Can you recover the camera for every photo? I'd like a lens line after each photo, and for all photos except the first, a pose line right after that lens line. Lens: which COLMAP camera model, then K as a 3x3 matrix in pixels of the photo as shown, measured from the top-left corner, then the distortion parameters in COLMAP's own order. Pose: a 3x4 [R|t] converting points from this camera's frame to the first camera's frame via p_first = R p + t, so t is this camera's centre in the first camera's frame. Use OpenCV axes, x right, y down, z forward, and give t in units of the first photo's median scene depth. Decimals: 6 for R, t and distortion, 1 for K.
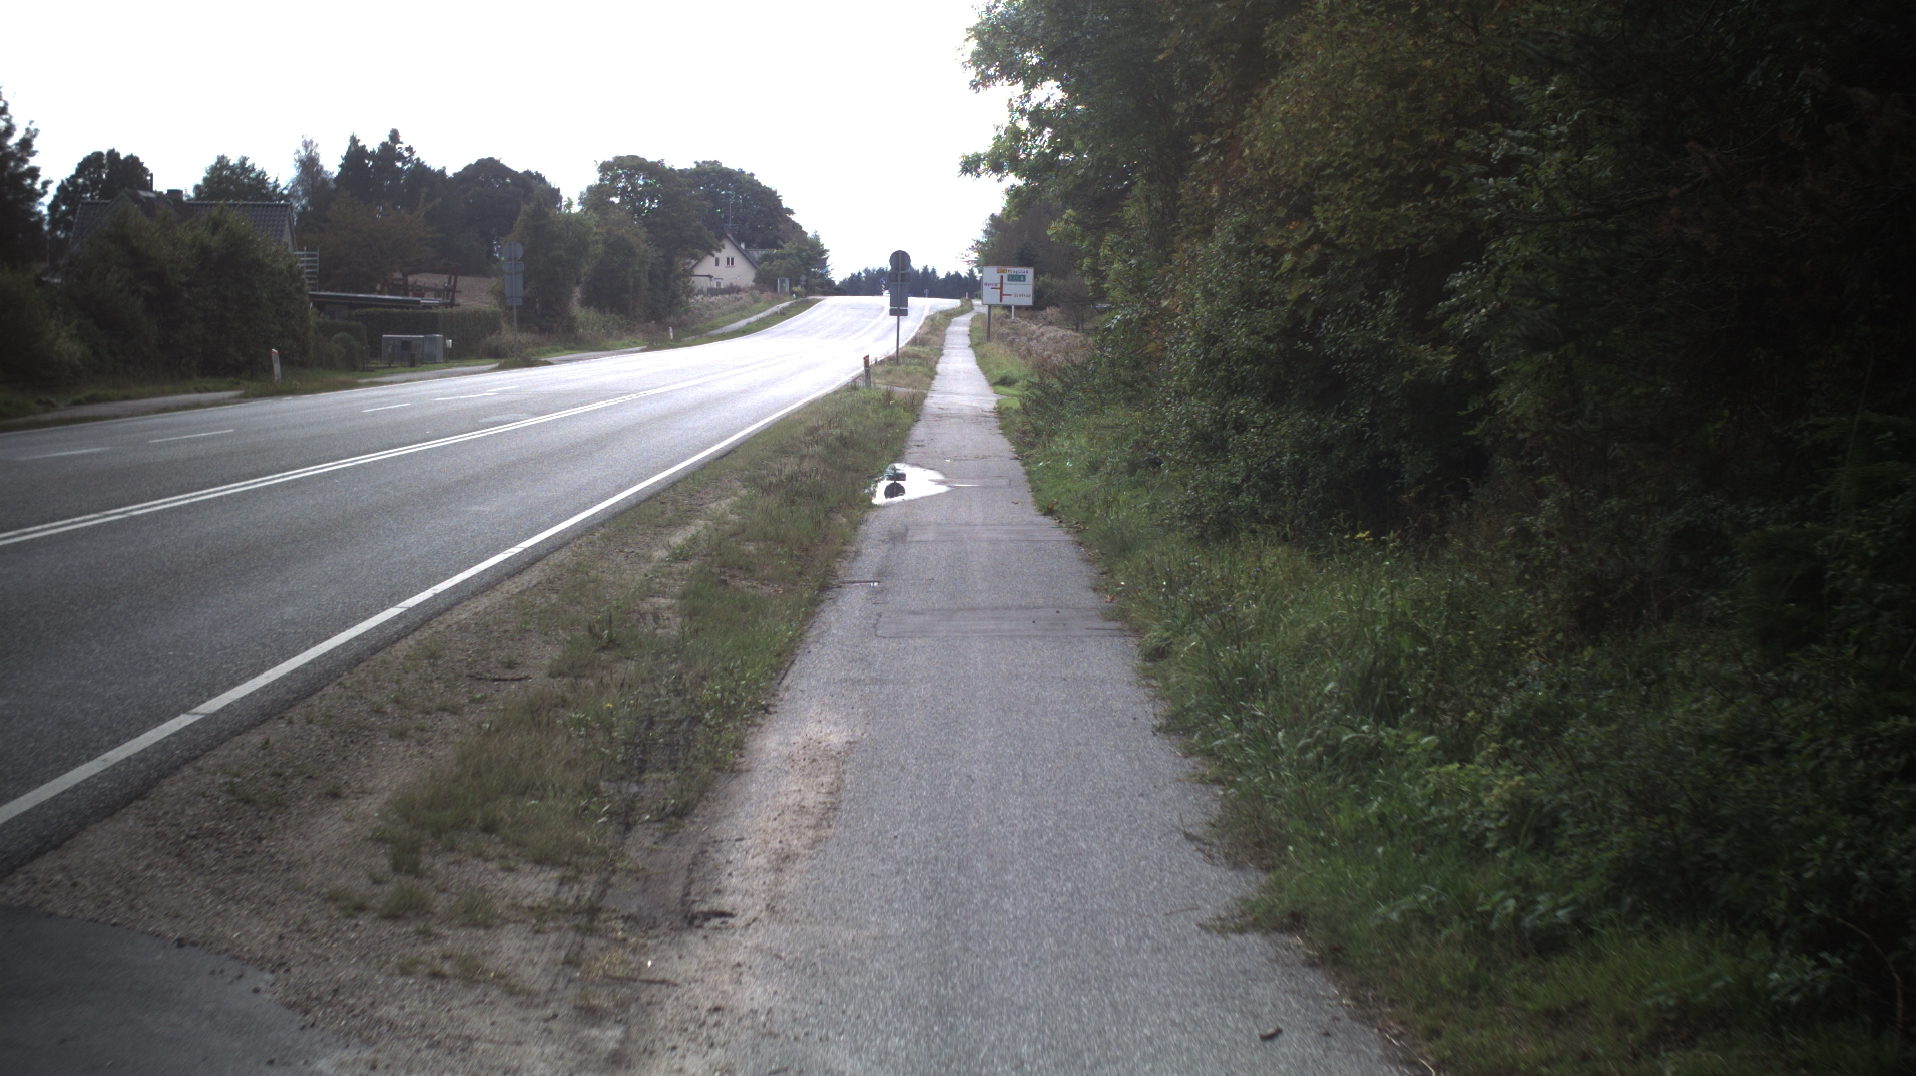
lens RADIAL K [[3183.0, 0, 958.0], [0, 3183.0, 538.0], [0, 0, 1]] dist [-0.228879, 0.010413]
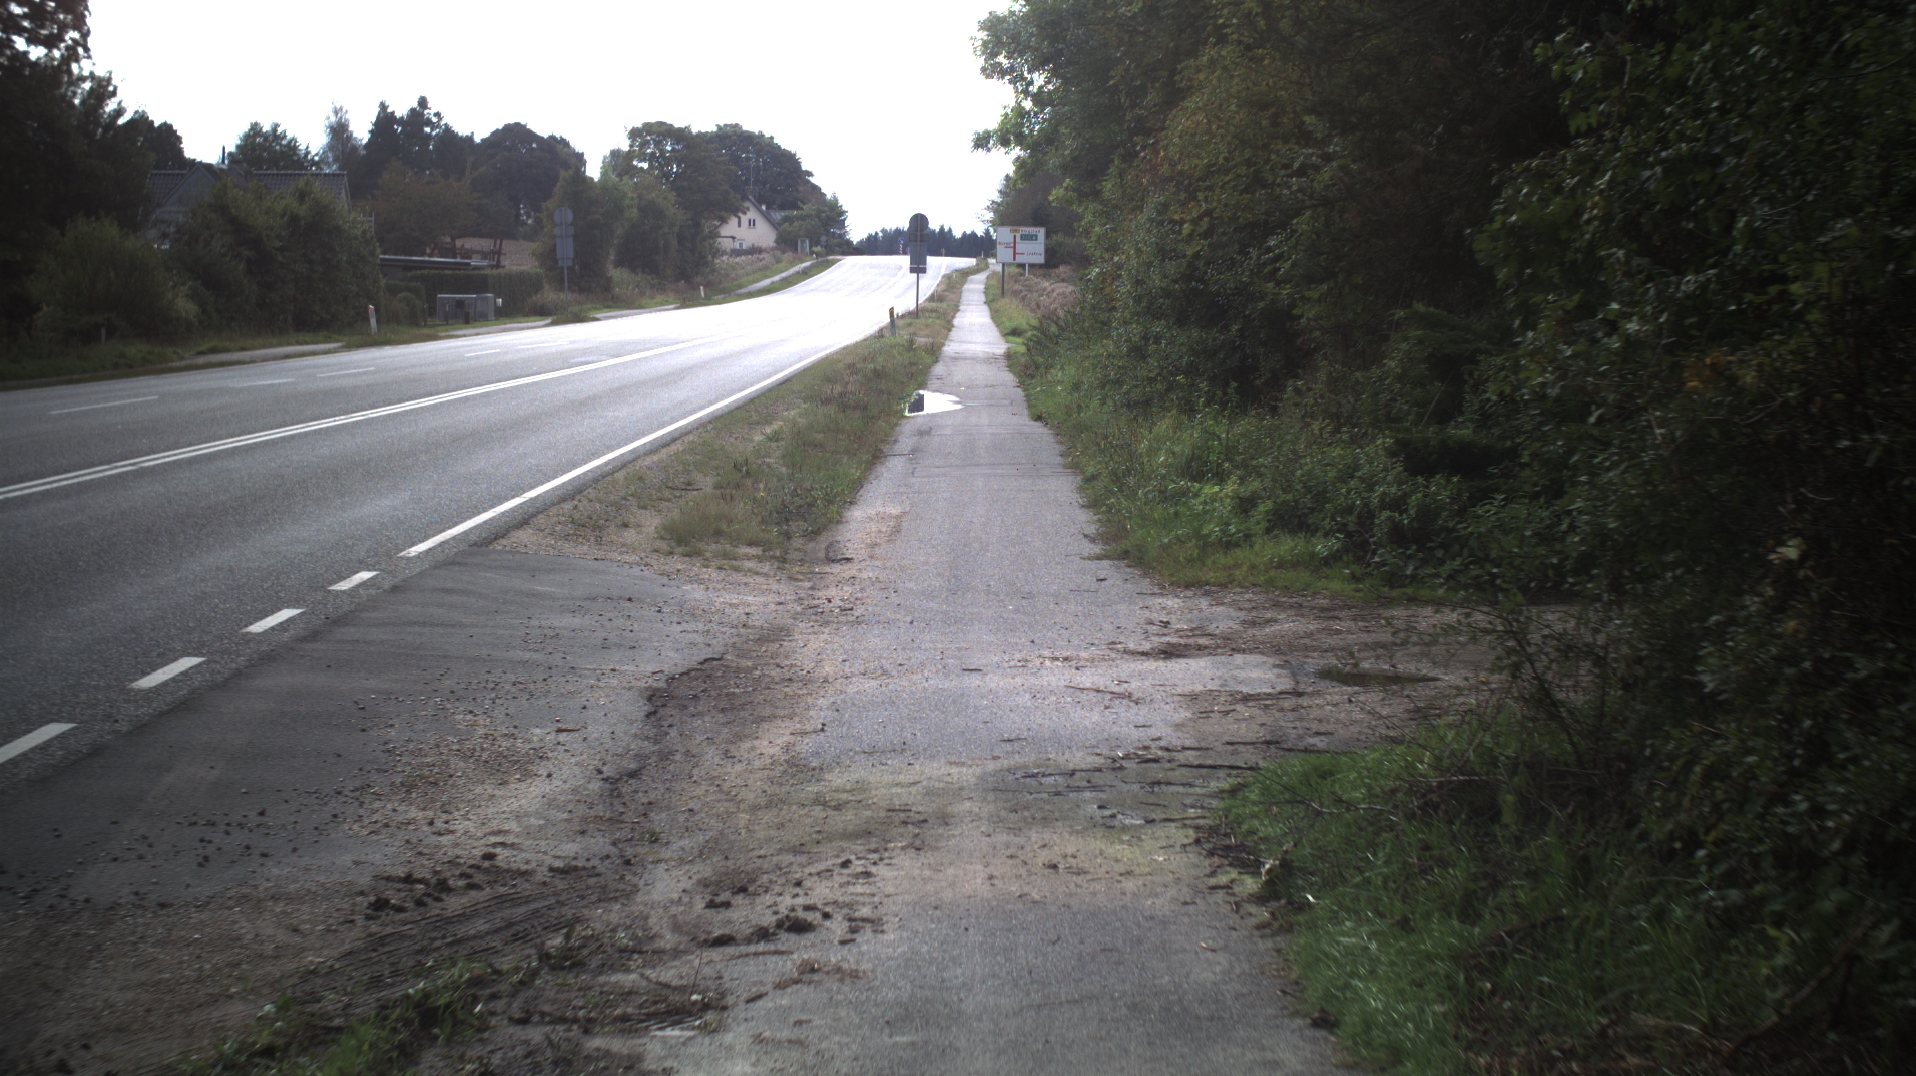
lens RADIAL K [[3183.0, 0, 958.0], [0, 3183.0, 538.0], [0, 0, 1]] dist [-0.228879, 0.010413]
pose [[0.999962, -0.006555, -0.005790, 0.000744], [0.006628, 0.999896, 0.012790, 0.007160], [0.005706, -0.012828, 0.999901, -0.092476]]
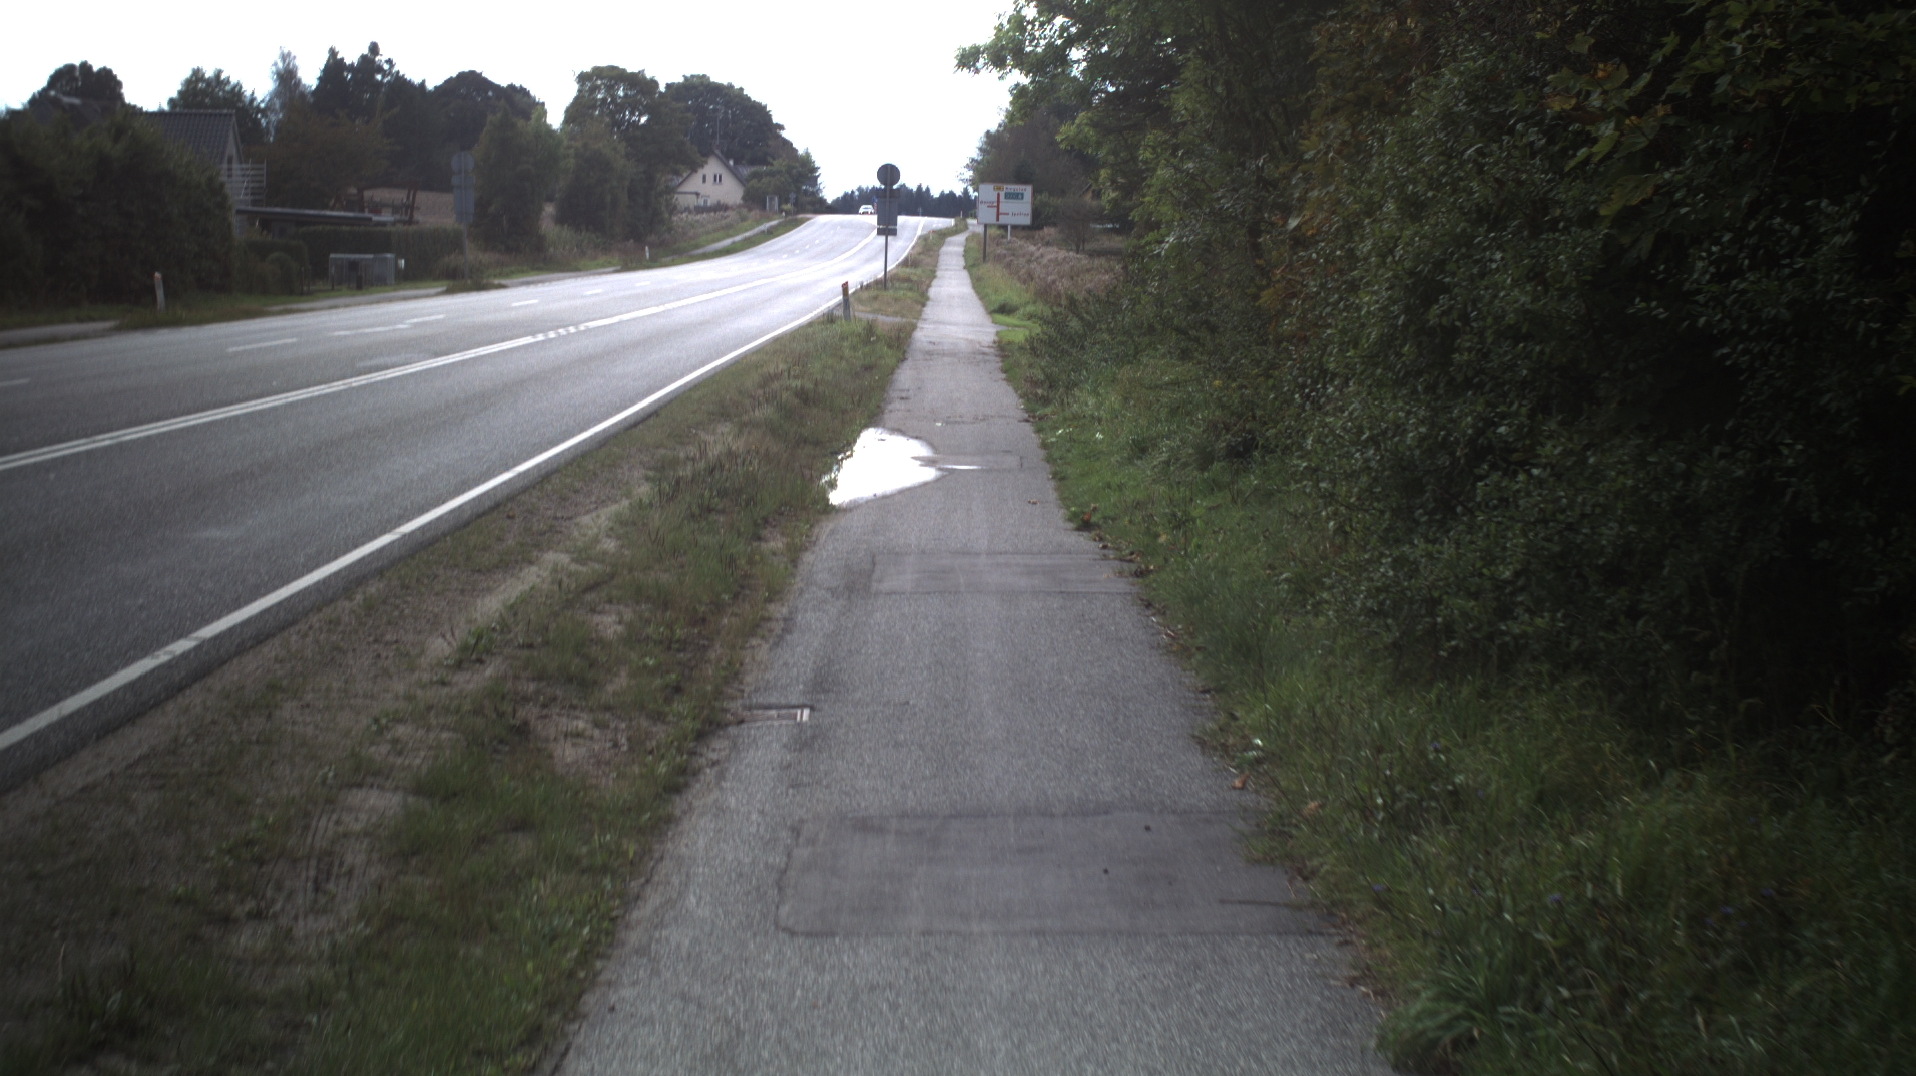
lens RADIAL K [[3183.0, 0, 958.0], [0, 3183.0, 538.0], [0, 0, 1]] dist [-0.228879, 0.010413]
pose [[0.999986, 0.004789, 0.002324, -0.000050], [-0.004846, 0.999670, 0.025241, -0.006608], [-0.002203, -0.025252, 0.999679, 0.092191]]
